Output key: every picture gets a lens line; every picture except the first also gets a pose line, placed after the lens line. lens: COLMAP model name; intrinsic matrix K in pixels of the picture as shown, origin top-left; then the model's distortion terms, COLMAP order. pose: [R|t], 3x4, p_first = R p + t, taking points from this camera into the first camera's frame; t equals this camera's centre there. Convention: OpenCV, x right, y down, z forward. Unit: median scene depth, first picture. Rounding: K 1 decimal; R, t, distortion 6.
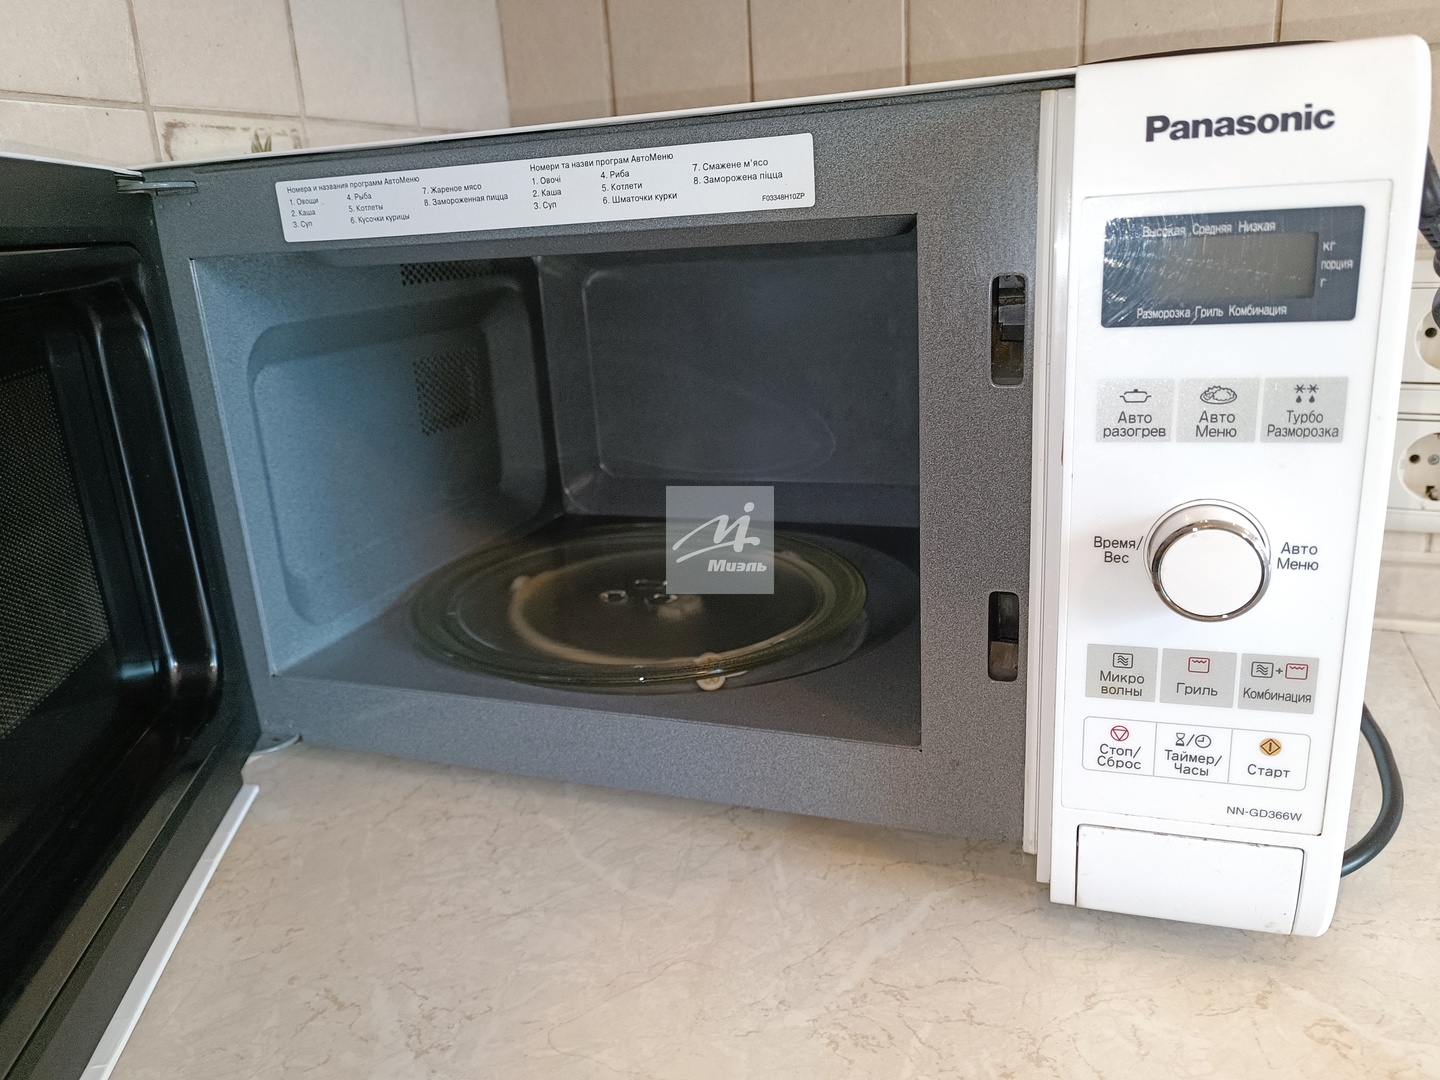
lens RADIAL K [[1051.9, 0, 715.9], [0, 1051.9, 537.0], [0, 0, 1]] dist [0.012070, -0.035770]
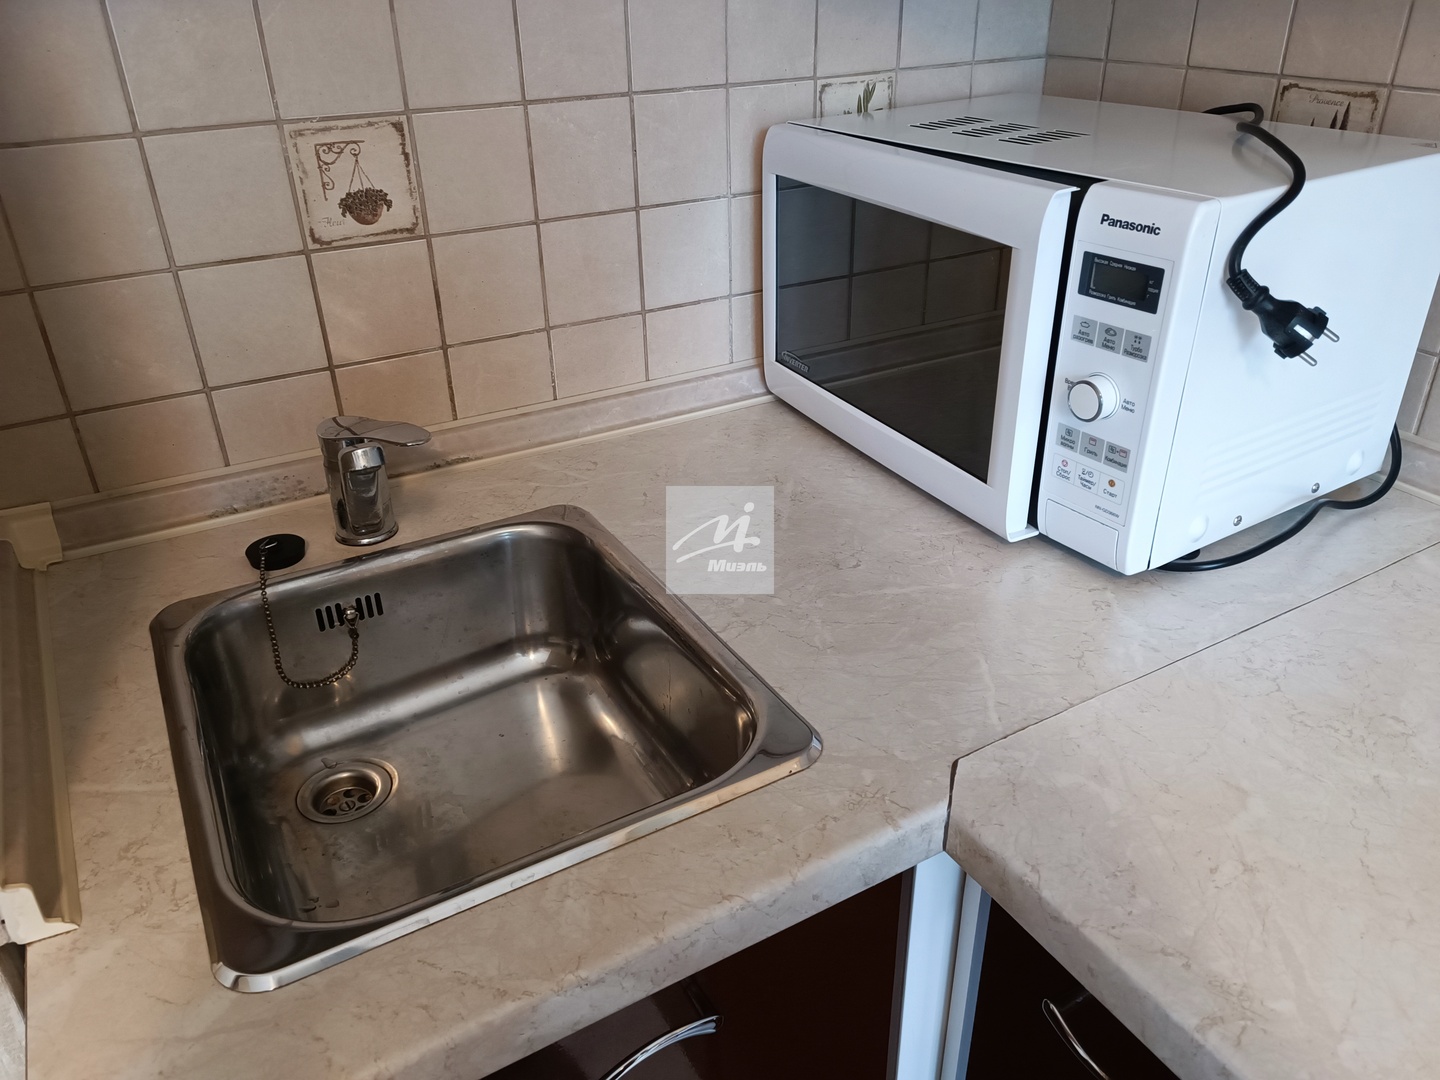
lens RADIAL K [[1051.9, 0, 715.9], [0, 1051.9, 537.0], [0, 0, 1]] dist [0.012070, -0.035770]
pose [[0.786256, 0.327946, -0.523691, 1.125803], [-0.190509, 0.934905, 0.299432, -0.233125], [0.587799, -0.135662, 0.797551, -1.464790]]
